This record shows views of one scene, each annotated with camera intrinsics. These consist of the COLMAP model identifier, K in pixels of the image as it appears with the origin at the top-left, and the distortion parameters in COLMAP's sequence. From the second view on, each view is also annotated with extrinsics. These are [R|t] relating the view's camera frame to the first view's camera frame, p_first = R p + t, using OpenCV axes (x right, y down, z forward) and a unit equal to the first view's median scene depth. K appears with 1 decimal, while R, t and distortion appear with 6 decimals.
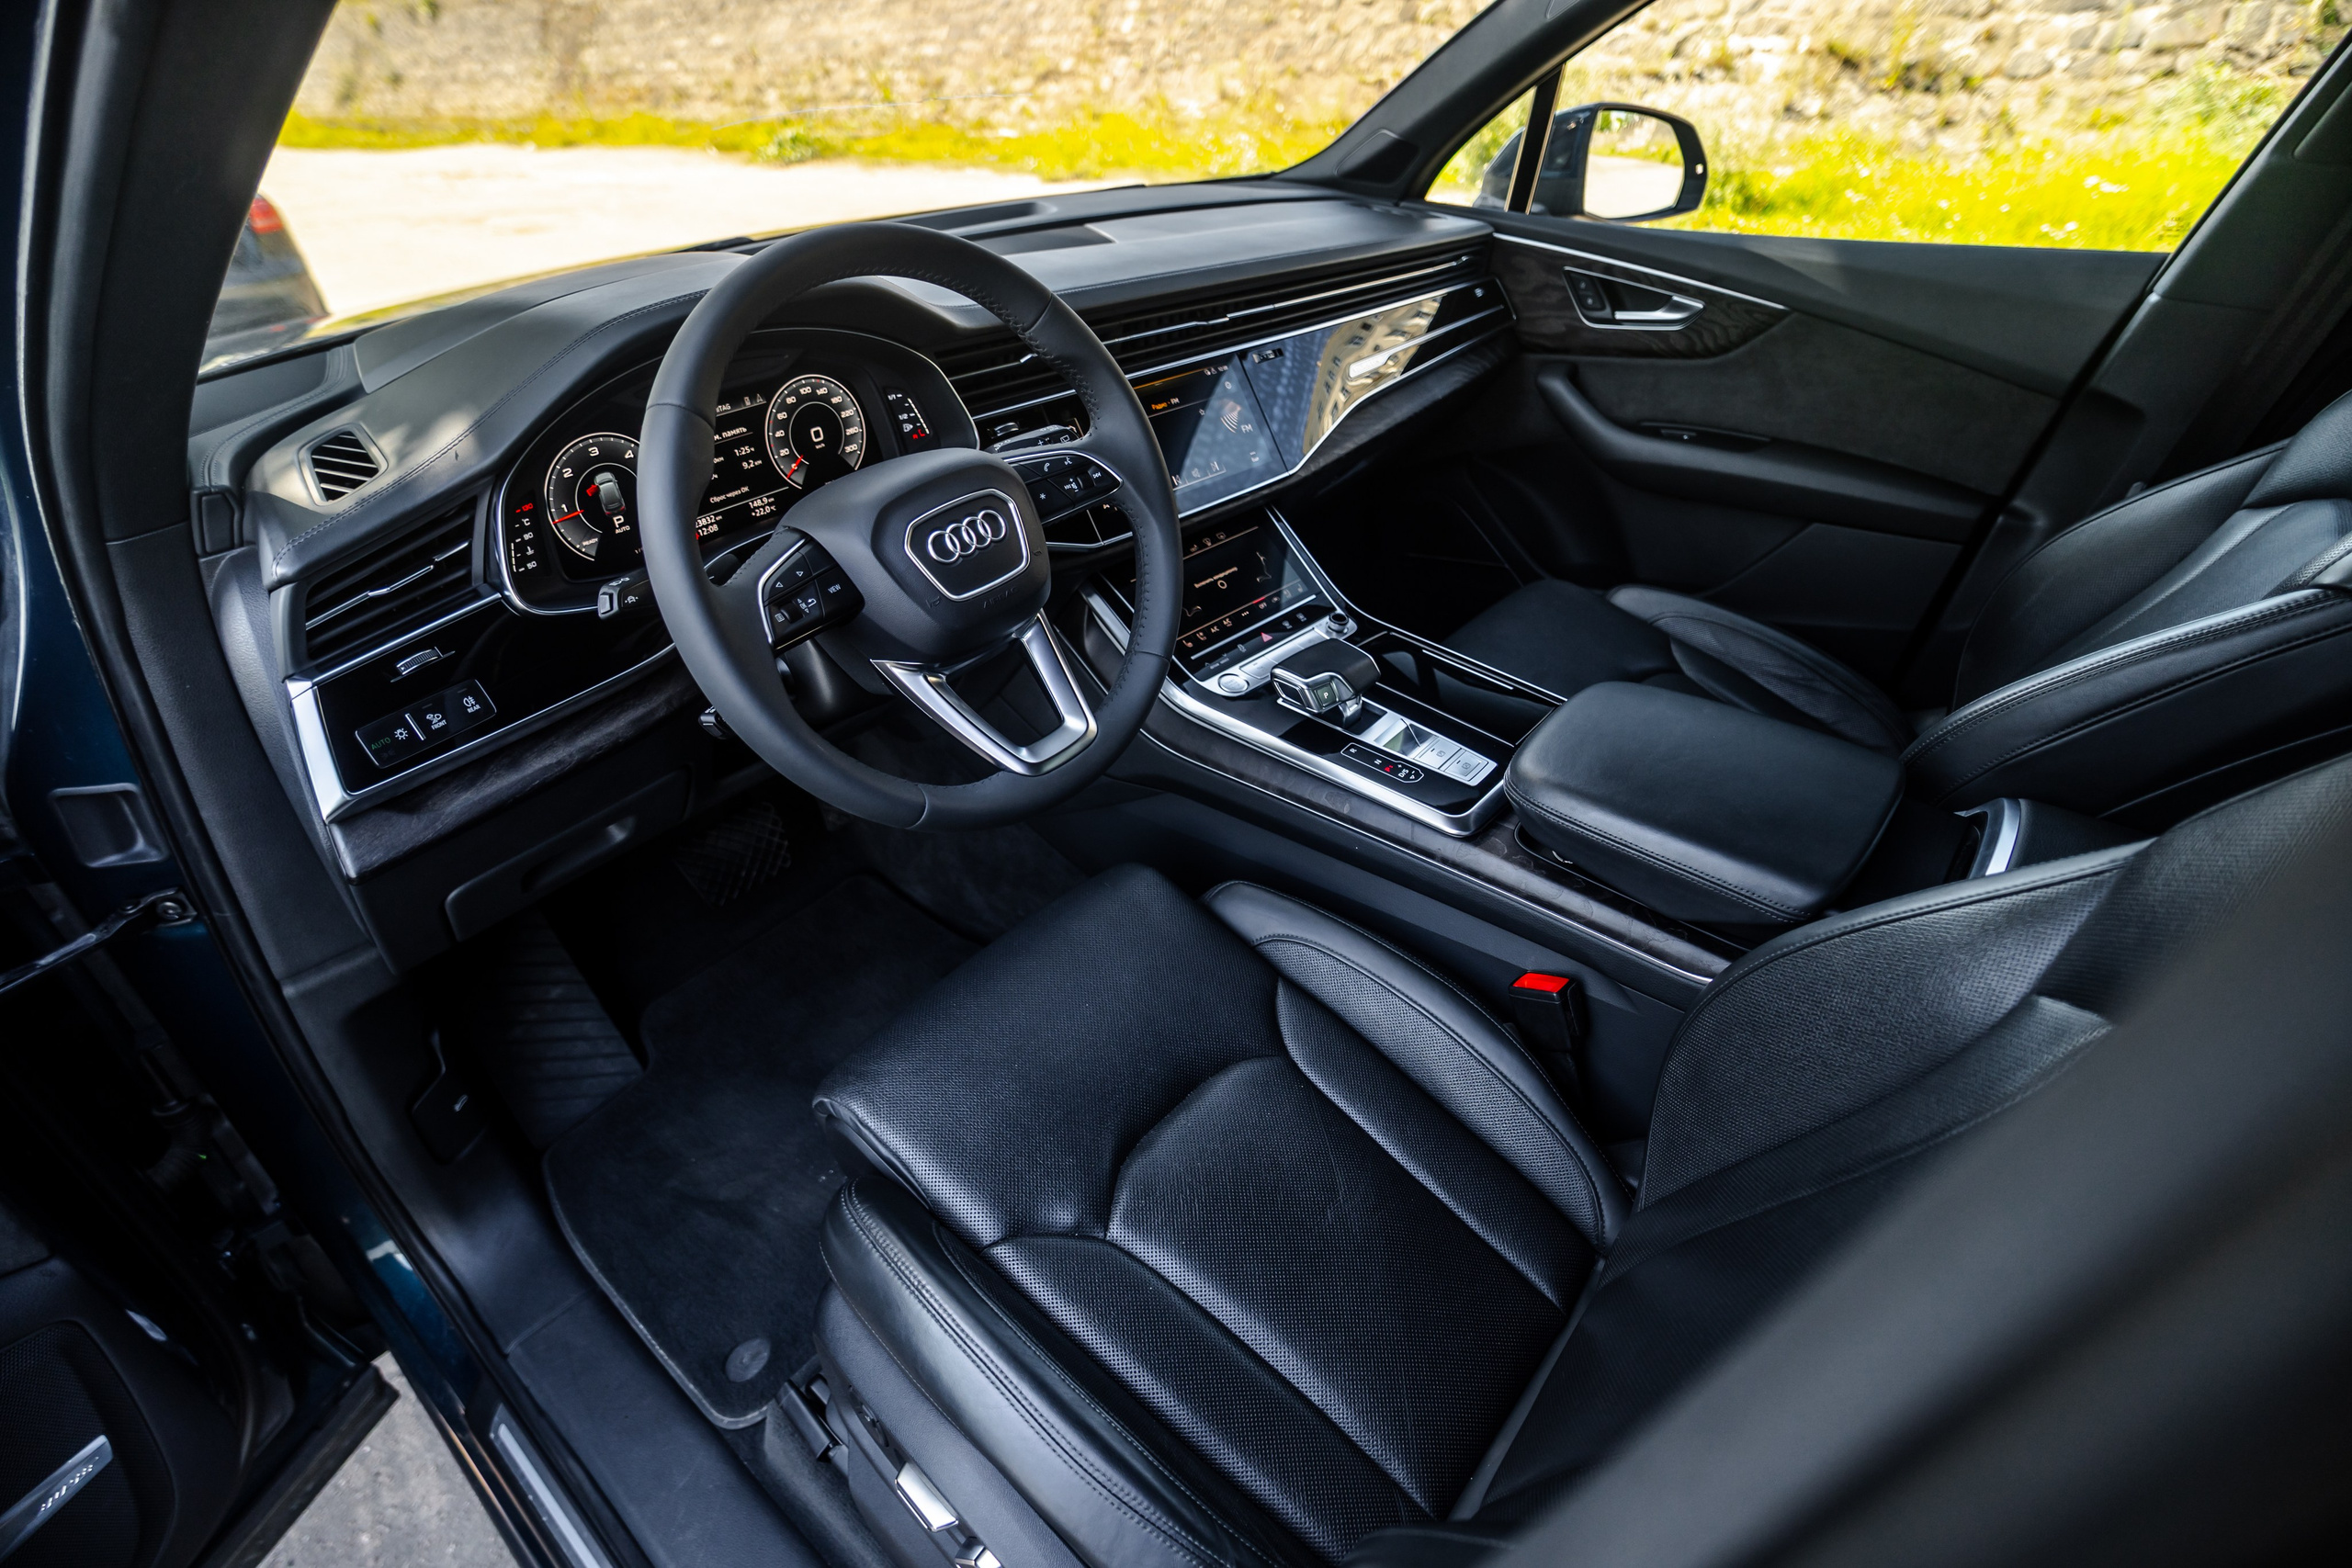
lens RADIAL K [[1134.3, 0, 1171.6], [0, 1134.3, 790.3], [0, 0, 1]] dist [-0.069793, 0.033605]
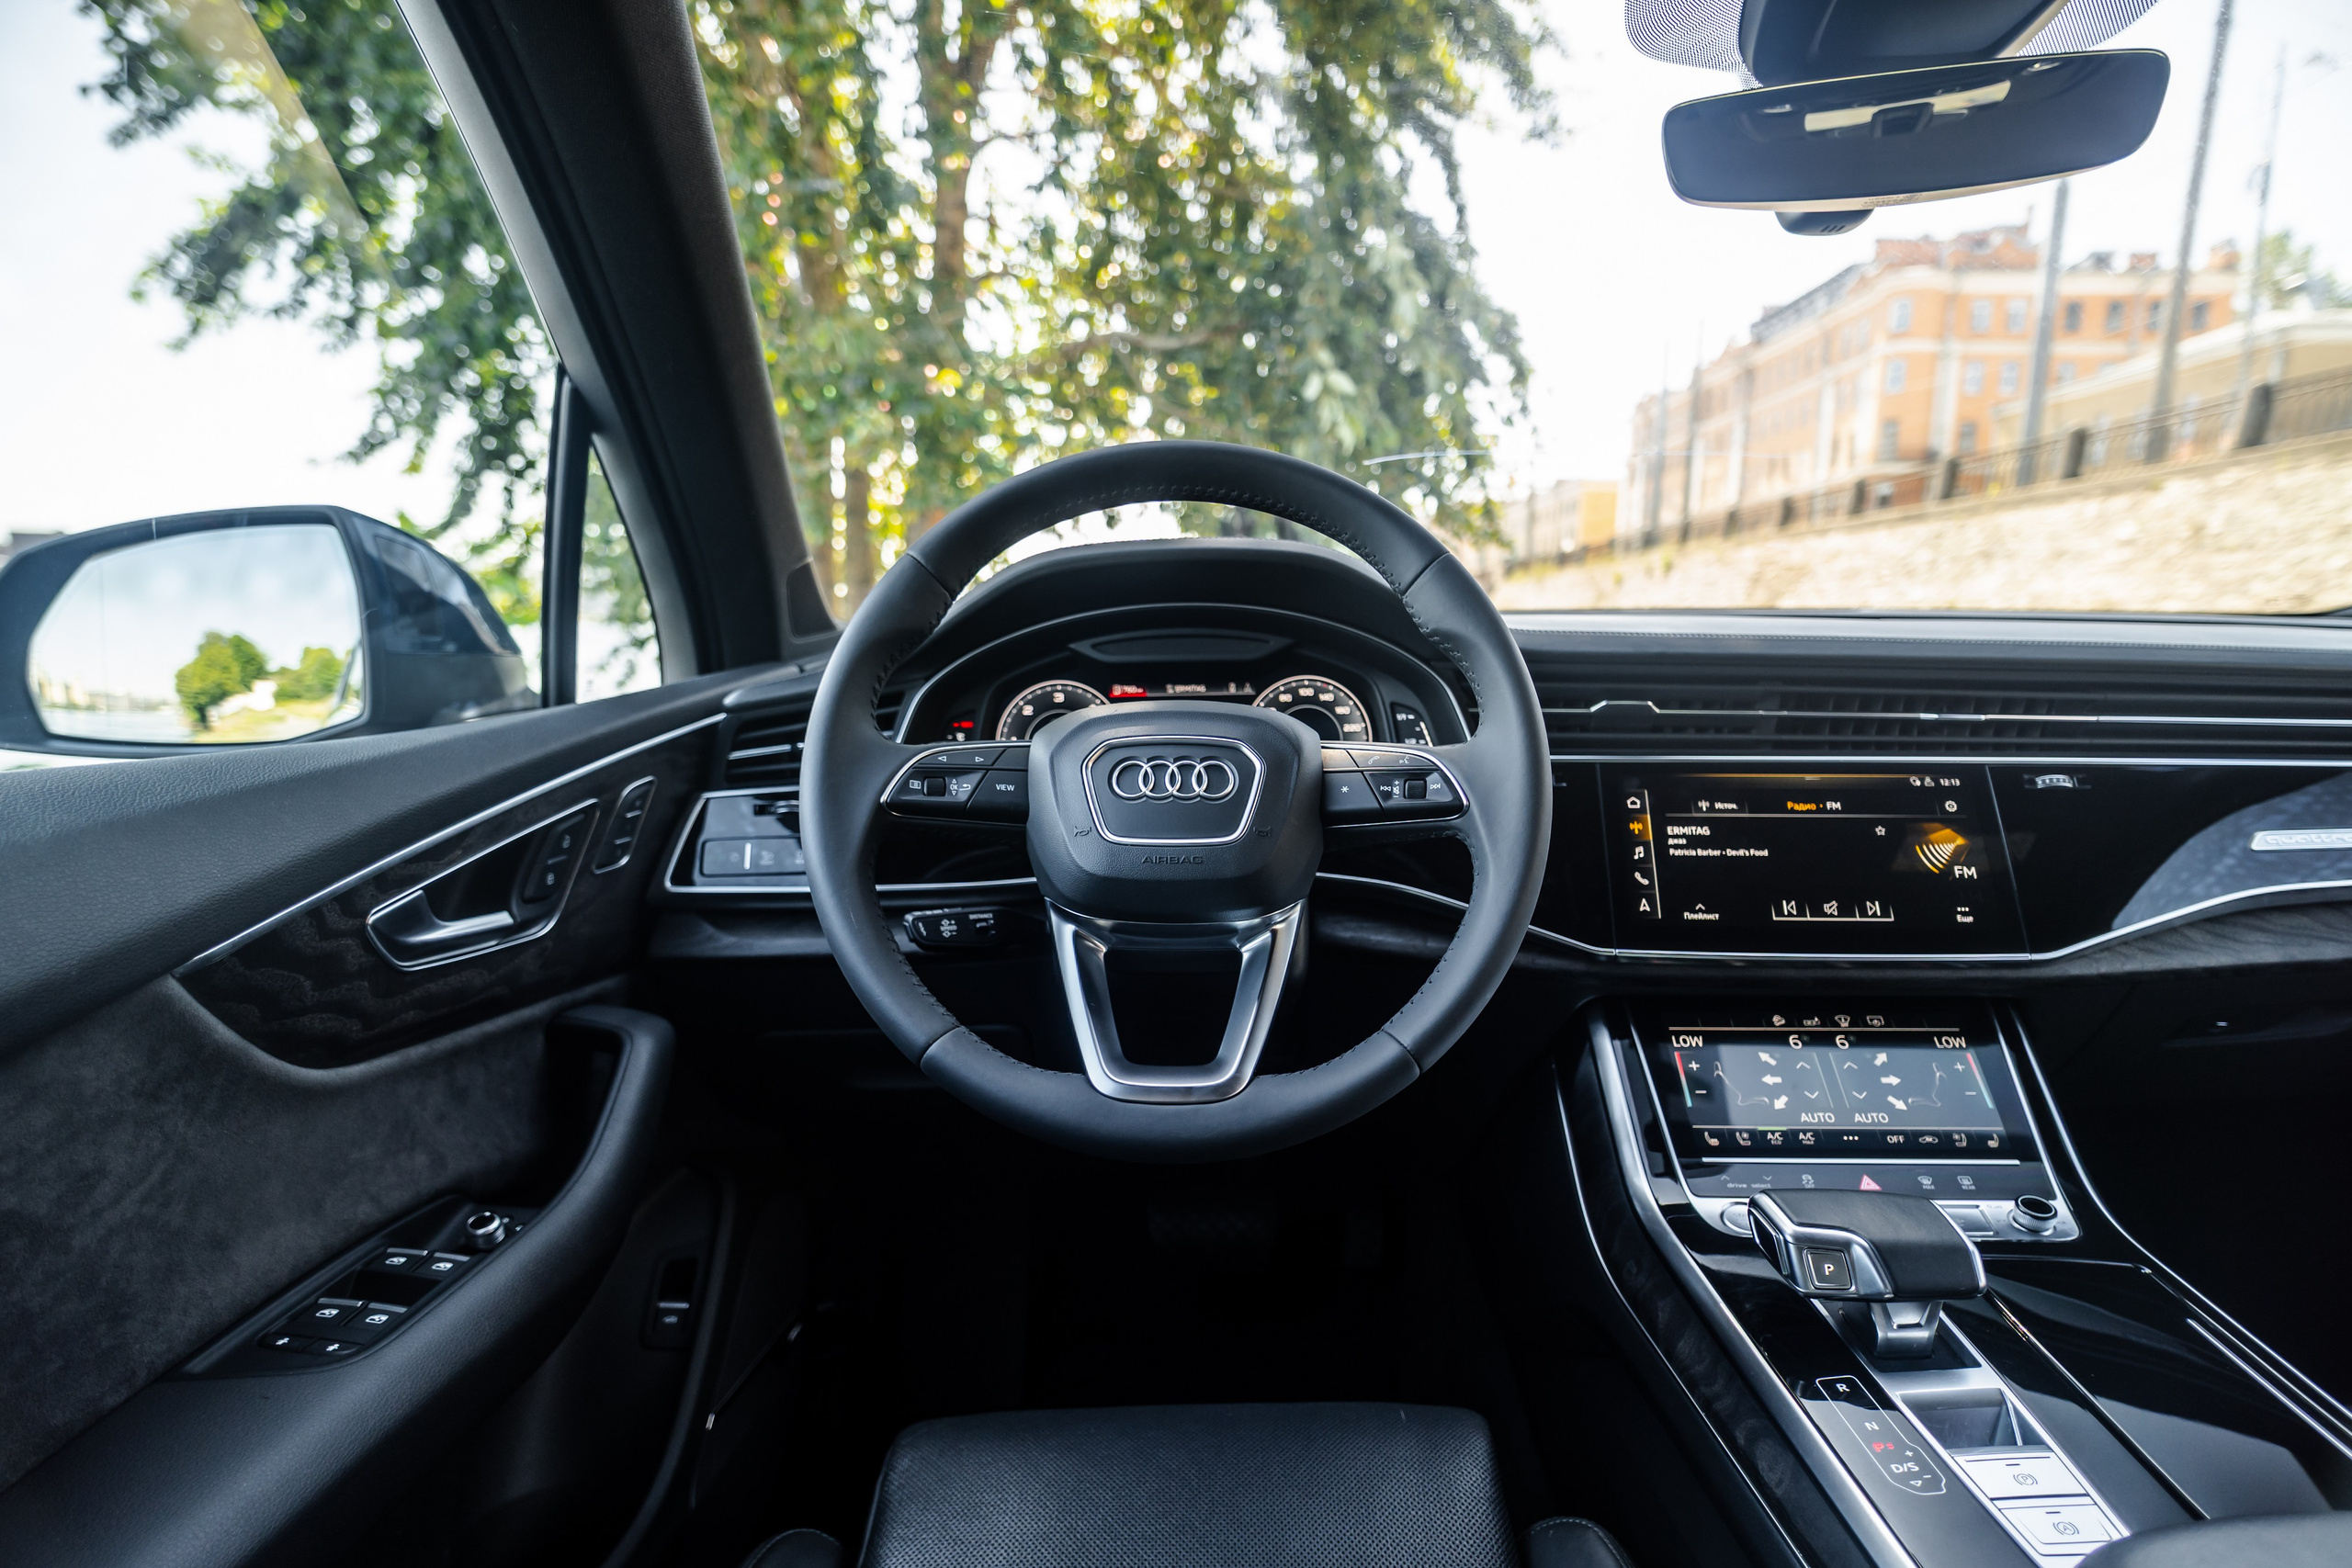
lens RADIAL K [[1236.3, 0, 1193.0], [0, 1236.3, 849.0], [0, 0, 1]] dist [-0.071112, 0.032997]
pose [[0.640309, 0.156697, -0.751964, 0.225314], [-0.435730, 0.880312, -0.187589, -0.012465], [0.632569, 0.447768, 0.631950, 0.220865]]
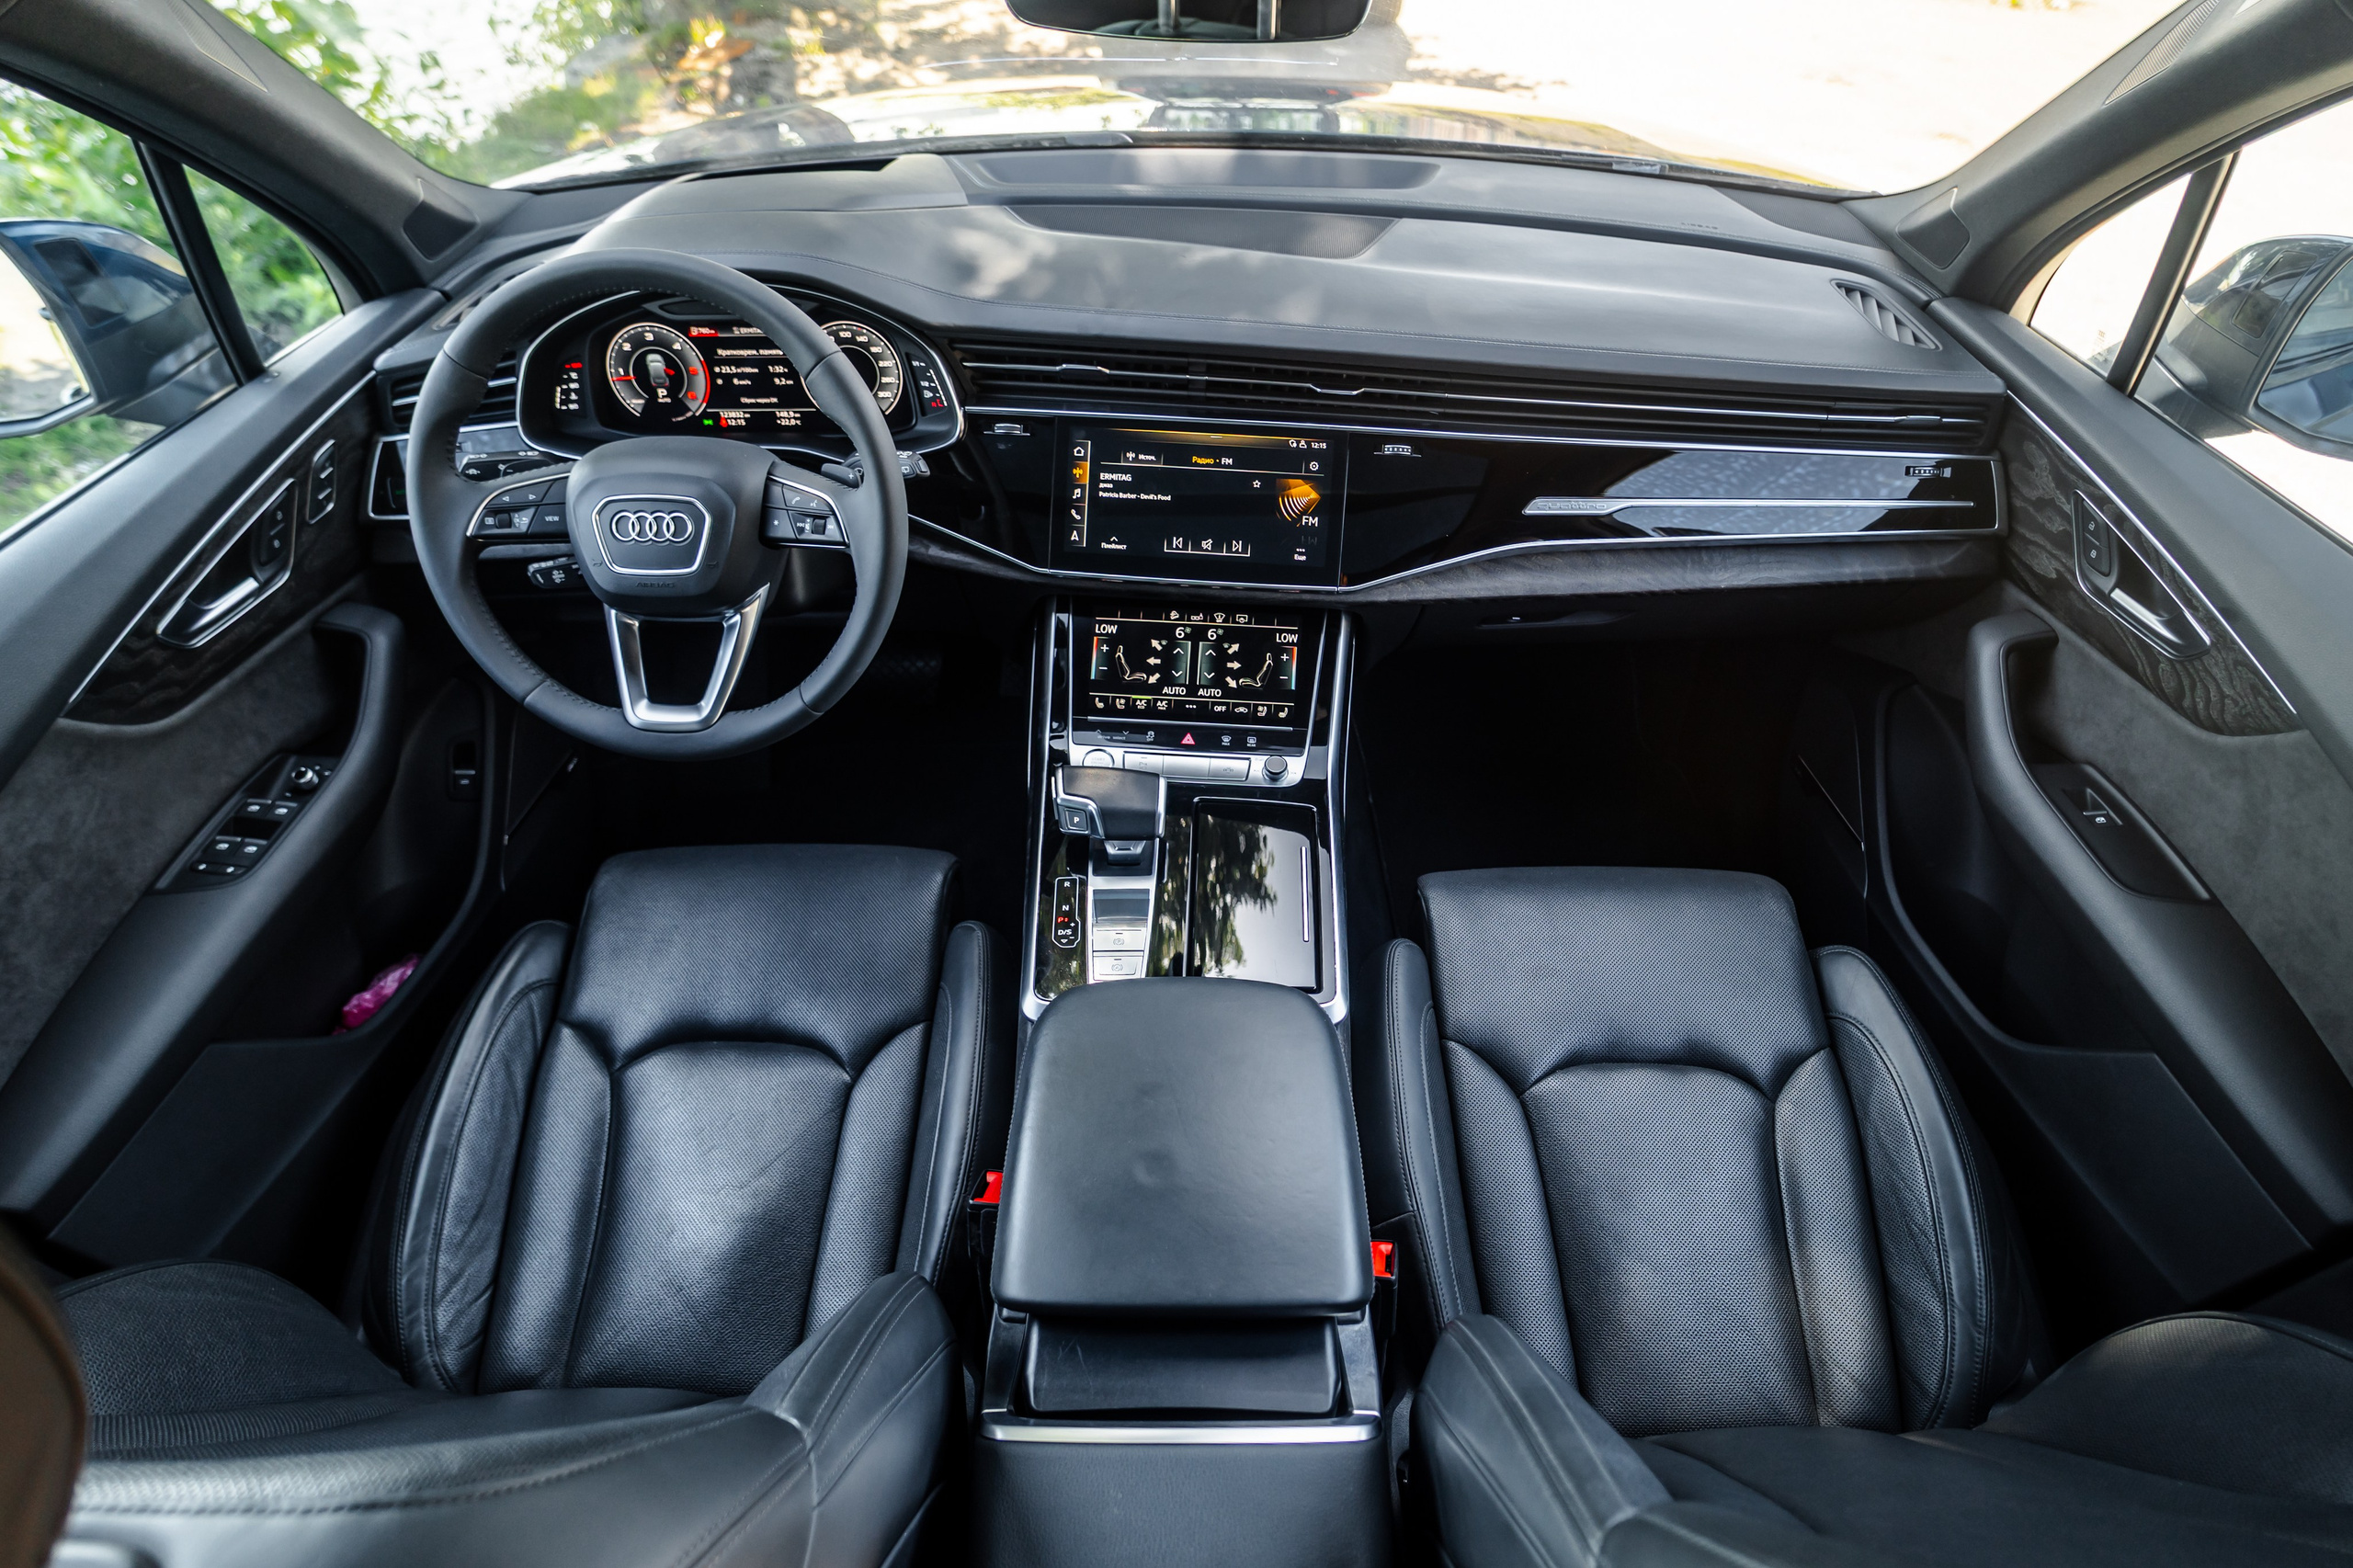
lens RADIAL K [[1286.2, 0, 1190.6], [0, 1286.2, 848.7], [0, 0, 1]] dist [-0.066746, 0.030945]
pose [[0.643926, 0.554625, -0.527020, 0.503192], [-0.453074, 0.831494, 0.321470, -0.293177], [0.616509, 0.031776, 0.786707, 0.137698]]
